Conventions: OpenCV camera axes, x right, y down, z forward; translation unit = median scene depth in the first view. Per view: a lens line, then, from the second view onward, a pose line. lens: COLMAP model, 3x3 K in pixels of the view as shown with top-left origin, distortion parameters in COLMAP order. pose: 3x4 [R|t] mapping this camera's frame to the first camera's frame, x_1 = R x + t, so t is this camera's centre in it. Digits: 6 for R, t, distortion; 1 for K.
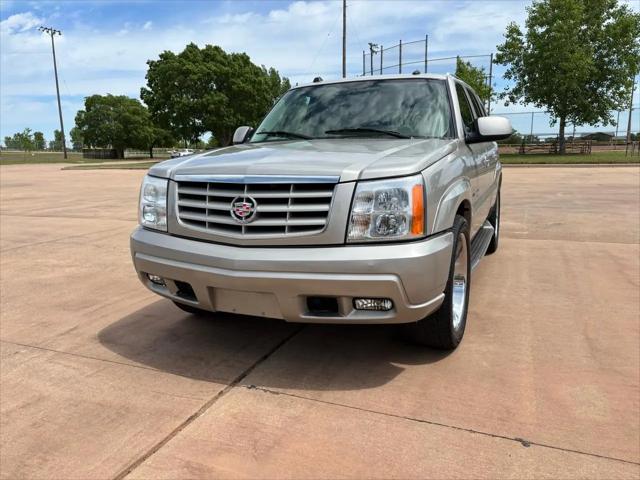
lens RADIAL K [[488.0, 0, 322.7], [0, 488.0, 235.9], [0, 0, 1]] dist [0.041367, -0.034346]
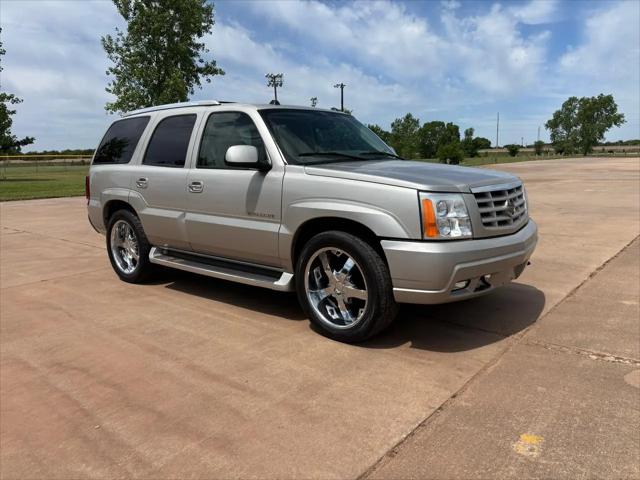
lens RADIAL K [[488.0, 0, 317.6], [0, 488.0, 244.3], [0, 0, 1]] dist [0.041367, -0.034346]
pose [[-0.313578, 0.198314, -0.928623, 0.958063], [-0.131293, 0.959500, 0.249244, -0.261384], [0.940442, 0.200079, -0.274840, 1.234533]]
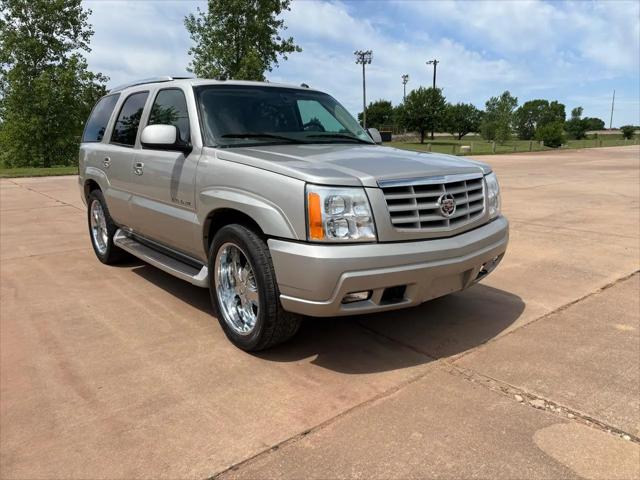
lens RADIAL K [[488.0, 0, 323.5], [0, 488.0, 243.8], [0, 0, 1]] dist [0.041367, -0.034346]
pose [[-0.477759, 0.214072, -0.852009, 0.785282], [-0.130043, 0.941936, 0.309588, -0.289845], [0.868812, 0.258706, -0.422180, 1.415231]]
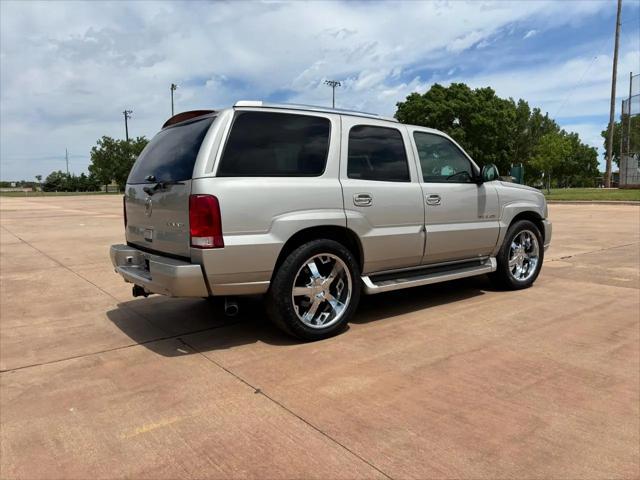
lens RADIAL K [[488.0, 0, 322.9], [0, 488.0, 236.0], [0, 0, 1]] dist [0.041367, -0.034346]
pose [[0.867018, 0.060580, -0.494580, 0.491707], [-0.092578, 0.994884, -0.040430, 0.001217], [0.489601, 0.080841, 0.868191, -0.078842]]
